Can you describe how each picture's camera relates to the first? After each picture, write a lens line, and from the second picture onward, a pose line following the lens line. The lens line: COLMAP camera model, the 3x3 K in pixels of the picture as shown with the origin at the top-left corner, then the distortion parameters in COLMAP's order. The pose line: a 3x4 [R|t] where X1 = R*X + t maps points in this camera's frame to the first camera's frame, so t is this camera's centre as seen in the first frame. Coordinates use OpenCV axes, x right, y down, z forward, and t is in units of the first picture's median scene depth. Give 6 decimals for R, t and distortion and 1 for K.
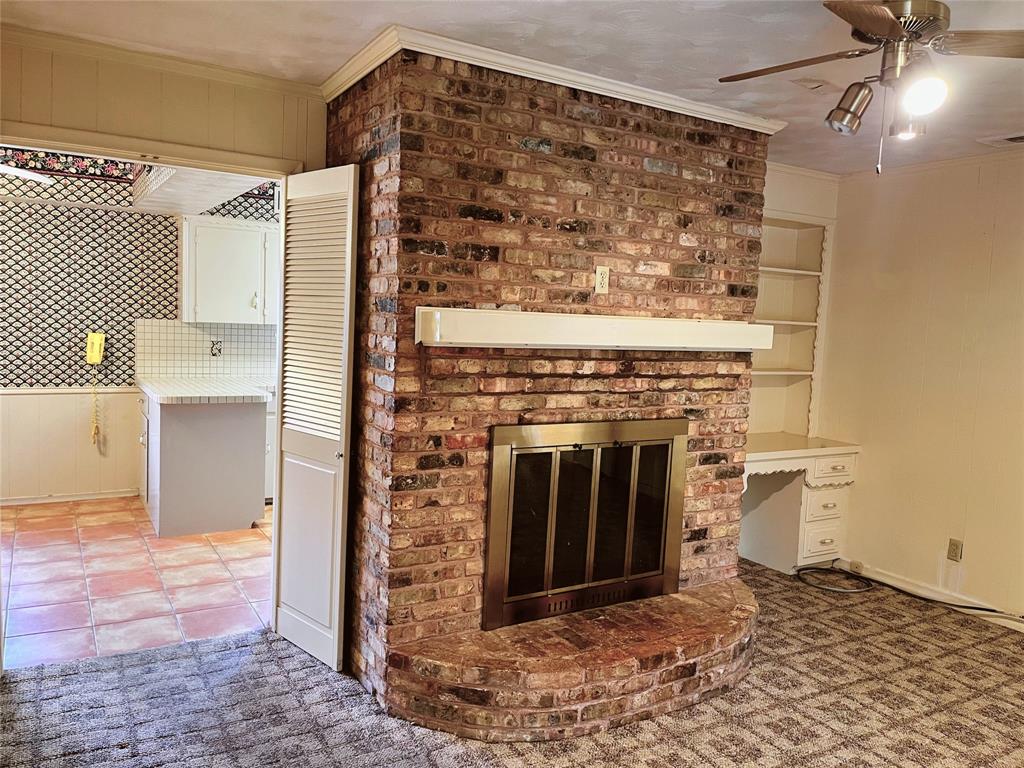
lens RADIAL K [[773.4, 0, 510.3], [0, 773.4, 375.8], [0, 0, 1]] dist [0.053098, -0.067353]
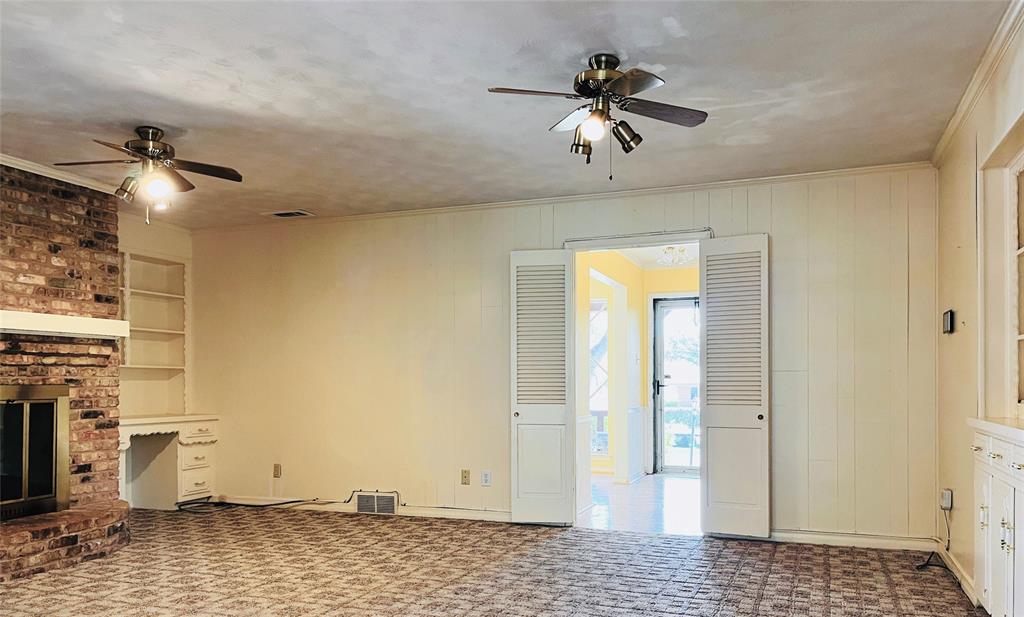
lens RADIAL K [[777.1, 0, 538.7], [0, 777.1, 383.9], [0, 0, 1]] dist [0.021513, -0.052518]
pose [[0.769118, -0.046667, 0.637400, -0.019885], [0.086123, 0.995802, -0.031014, 0.175193], [-0.633277, 0.078748, 0.769909, -0.672481]]
